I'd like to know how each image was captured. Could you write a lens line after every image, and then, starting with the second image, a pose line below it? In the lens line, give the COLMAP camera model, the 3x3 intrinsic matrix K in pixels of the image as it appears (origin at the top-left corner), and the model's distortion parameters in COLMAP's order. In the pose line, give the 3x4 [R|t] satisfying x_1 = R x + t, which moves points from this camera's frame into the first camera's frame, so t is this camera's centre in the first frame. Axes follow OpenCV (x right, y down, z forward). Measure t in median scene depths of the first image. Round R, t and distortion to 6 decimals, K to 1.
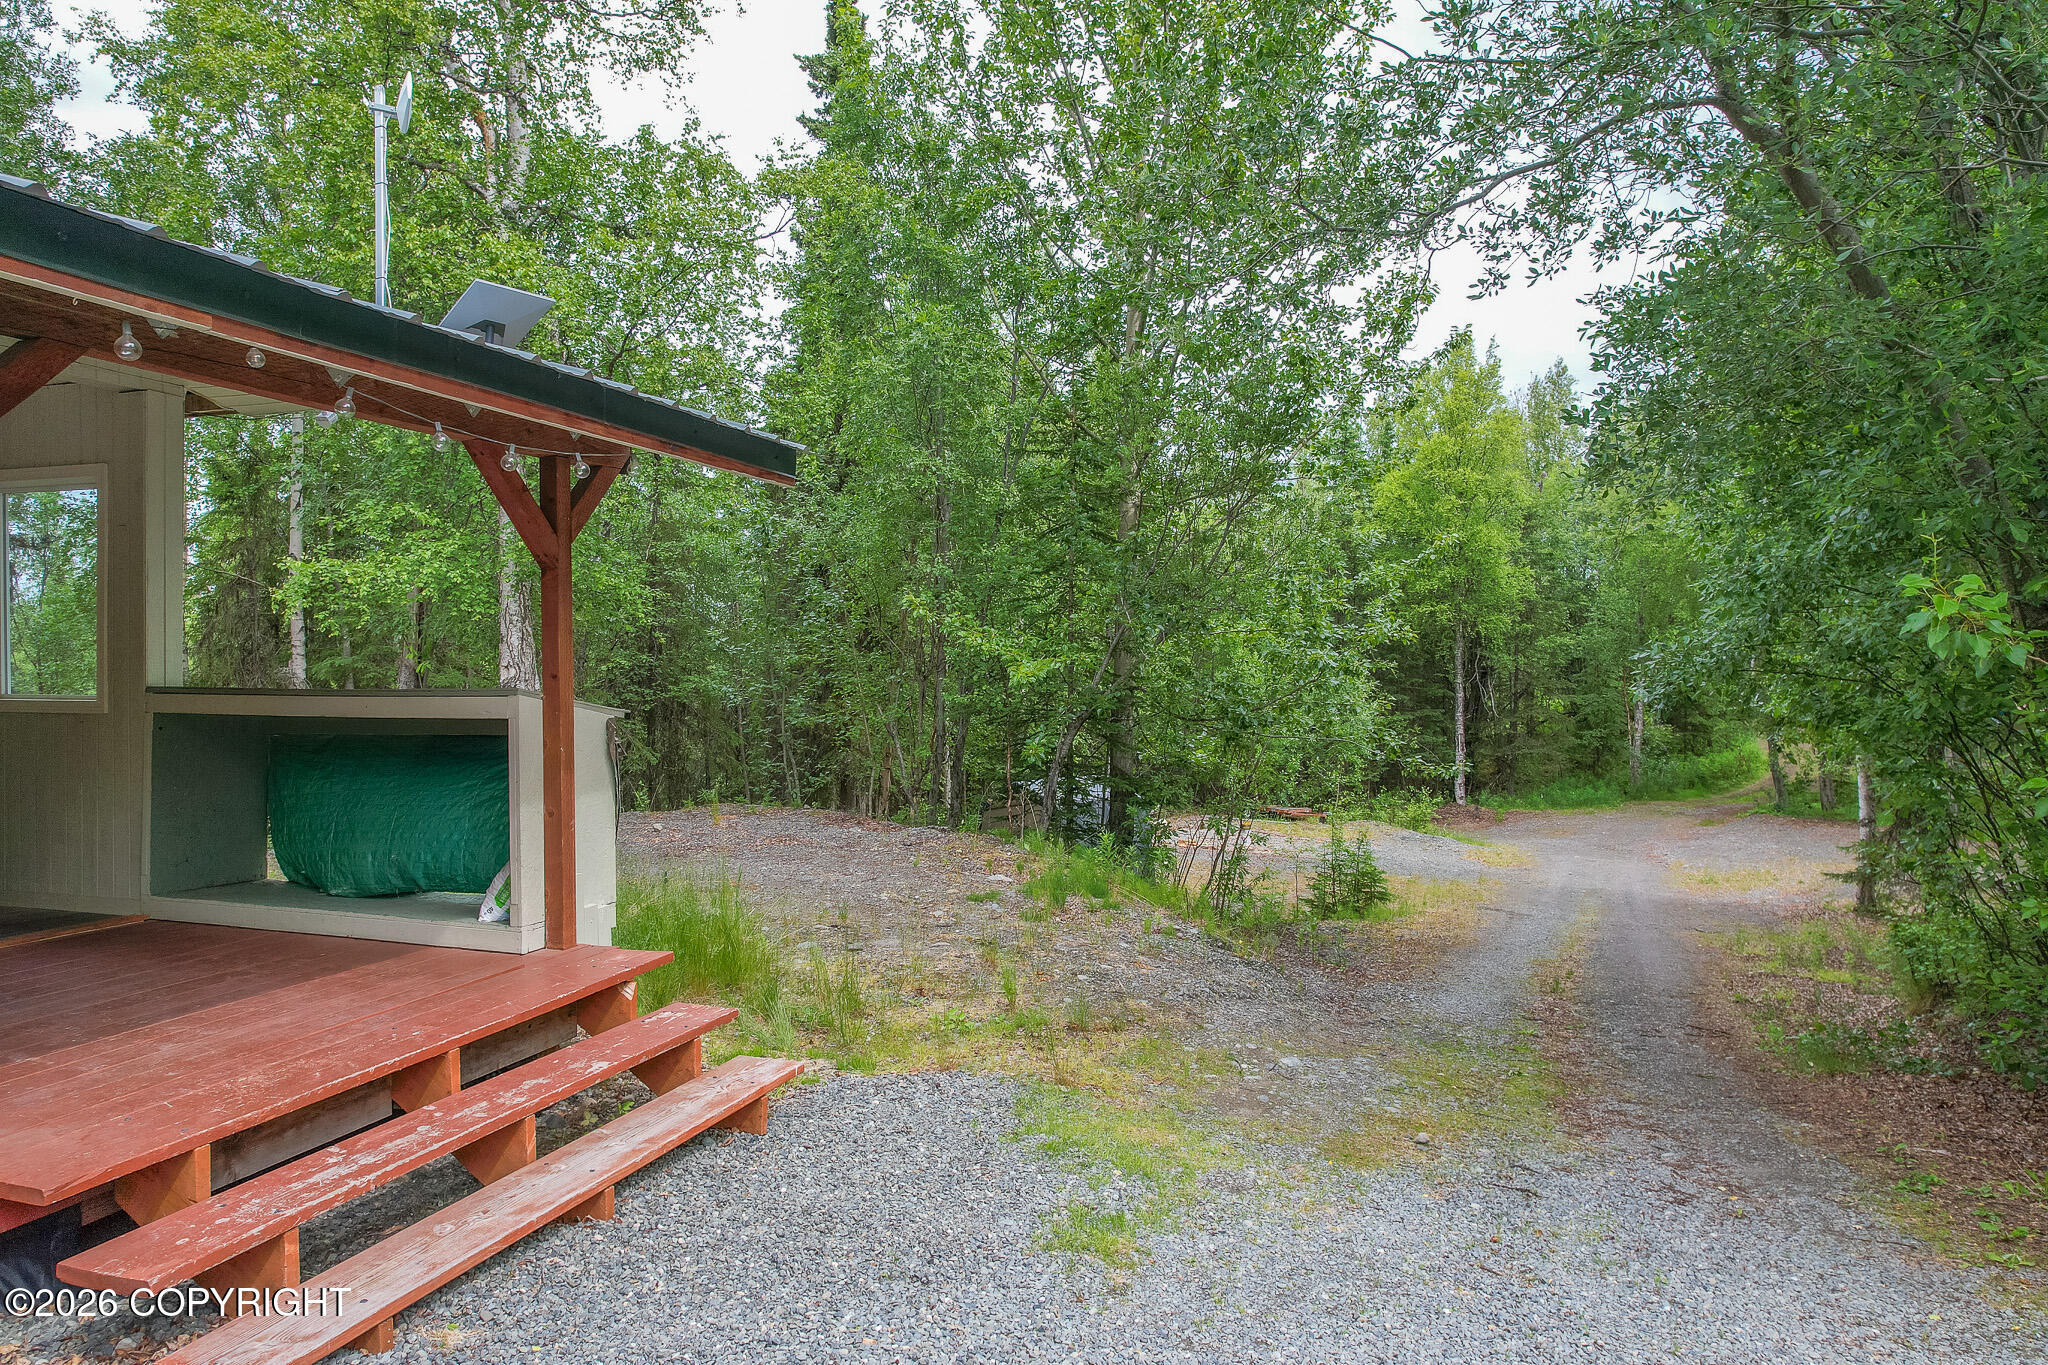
lens RADIAL K [[1318.5, 0, 1024.0], [0, 1318.5, 682.5], [0, 0, 1]] dist [-0.076892, 0.063960]
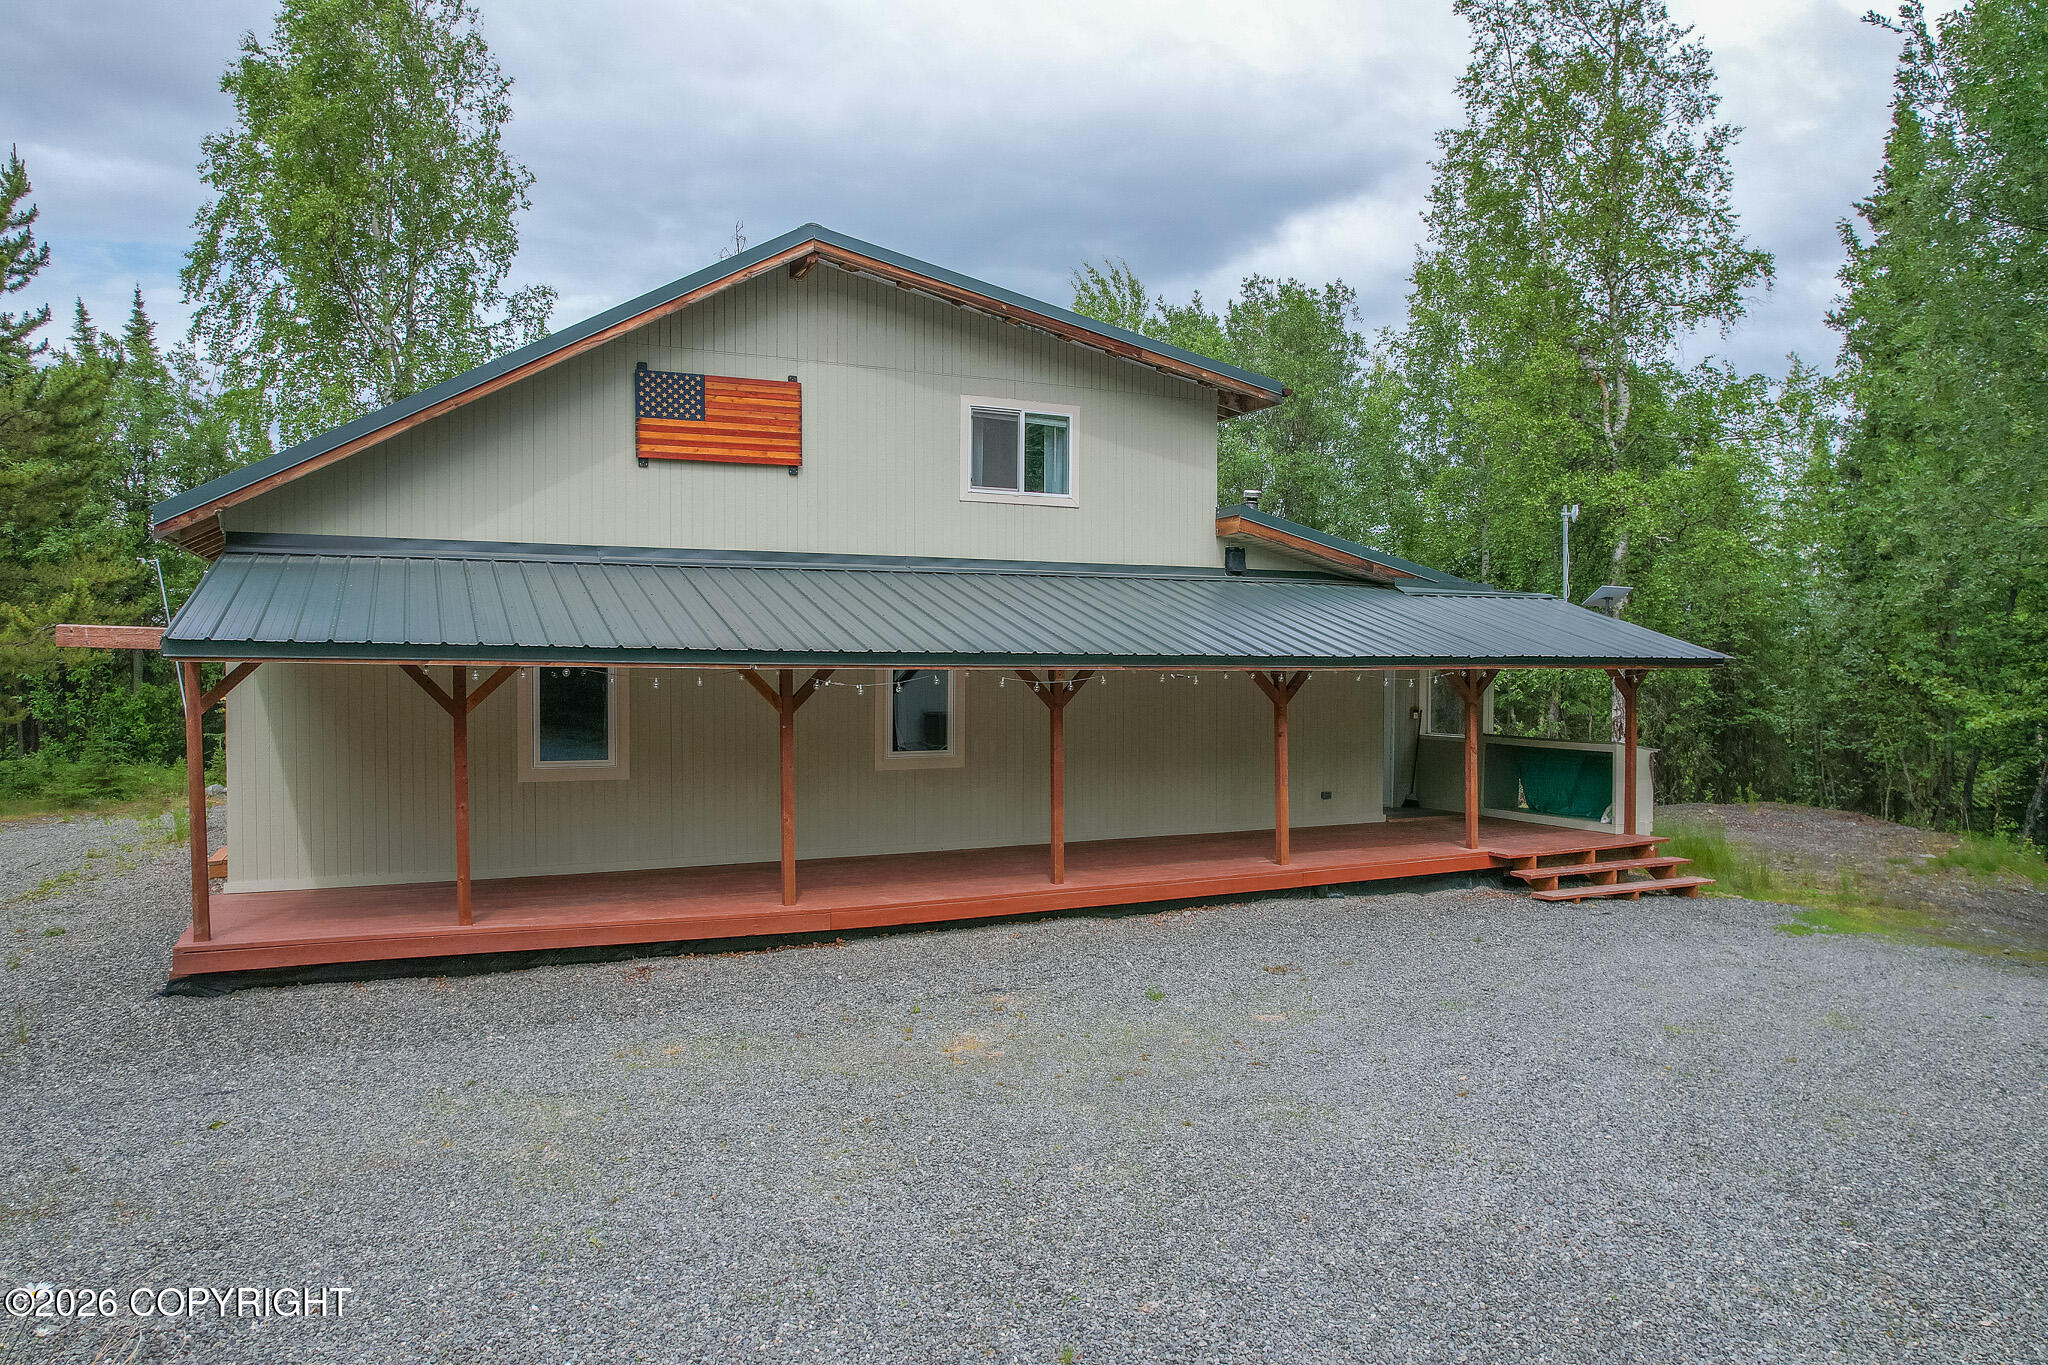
lens RADIAL K [[1318.5, 0, 1024.0], [0, 1318.5, 682.5], [0, 0, 1]] dist [-0.076892, 0.063960]
pose [[0.691429, 0.016192, -0.722263, 0.738020], [-0.013426, 0.999864, 0.009563, -0.129865], [0.722319, 0.003085, 0.691553, -1.825569]]
